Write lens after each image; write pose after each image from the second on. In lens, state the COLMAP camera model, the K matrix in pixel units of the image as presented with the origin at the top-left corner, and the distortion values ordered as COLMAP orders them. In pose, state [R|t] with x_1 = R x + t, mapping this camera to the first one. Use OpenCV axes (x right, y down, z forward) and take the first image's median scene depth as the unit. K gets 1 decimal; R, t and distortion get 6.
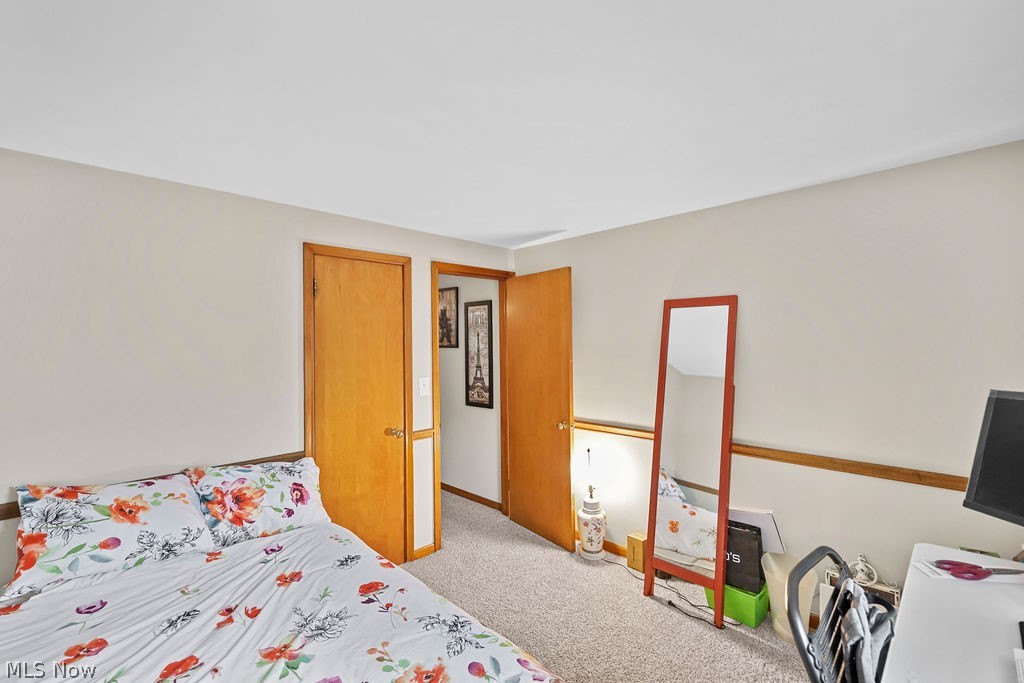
lens RADIAL K [[453.9, 0, 510.9], [0, 453.9, 339.7], [0, 0, 1]] dist [0.000457, 0.000319]
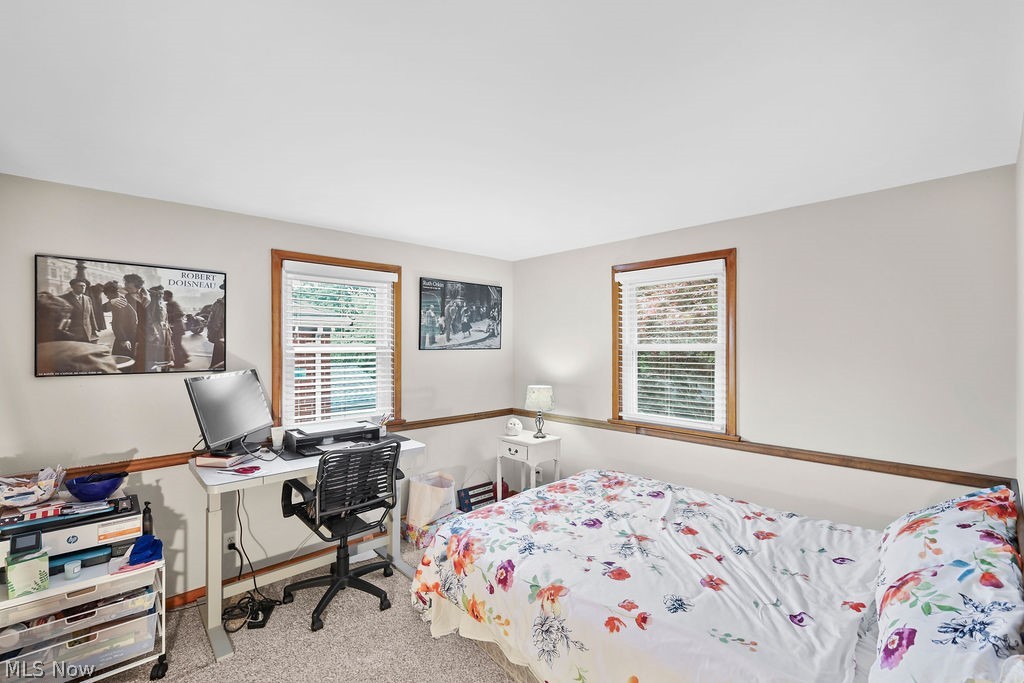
lens RADIAL K [[453.9, 0, 516.6], [0, 453.9, 346.3], [0, 0, 1]] dist [0.000457, 0.000319]
pose [[-0.999690, 0.013311, 0.021060, -0.040200], [0.013335, 0.999911, 0.000976, 0.006756], [-0.021045, 0.001257, -0.999778, 0.806048]]
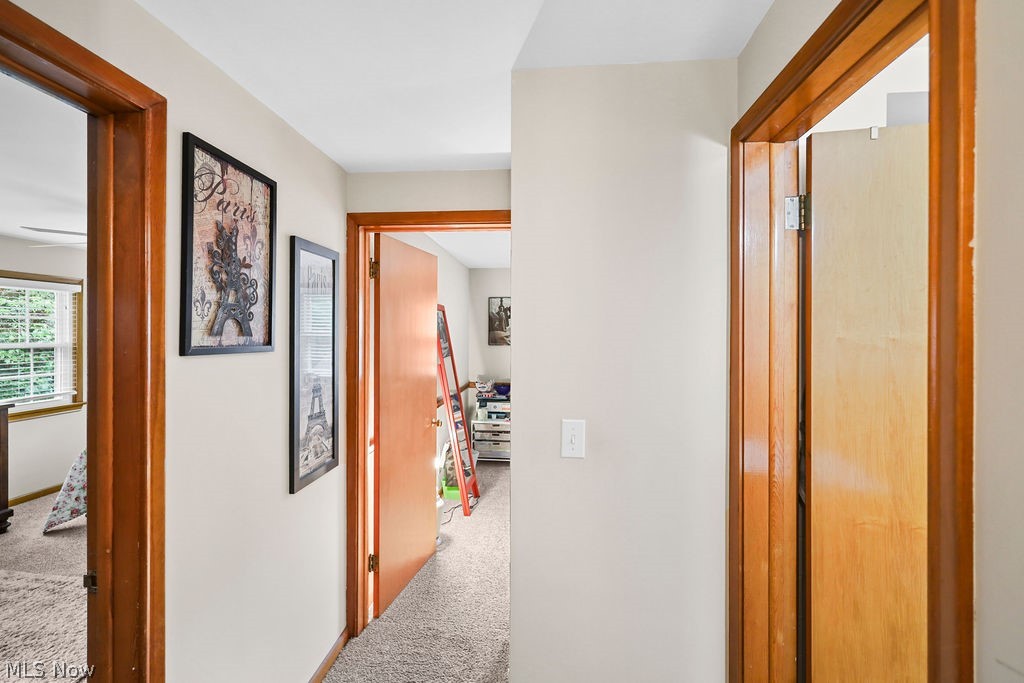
lens RADIAL K [[453.9, 0, 514.5], [0, 453.9, 333.2], [0, 0, 1]] dist [0.000457, 0.000319]
pose [[-0.645780, 0.008876, 0.763472, -0.515677], [0.007595, 0.999958, -0.005200, 0.007344], [-0.763486, 0.002441, -0.645820, 1.083541]]
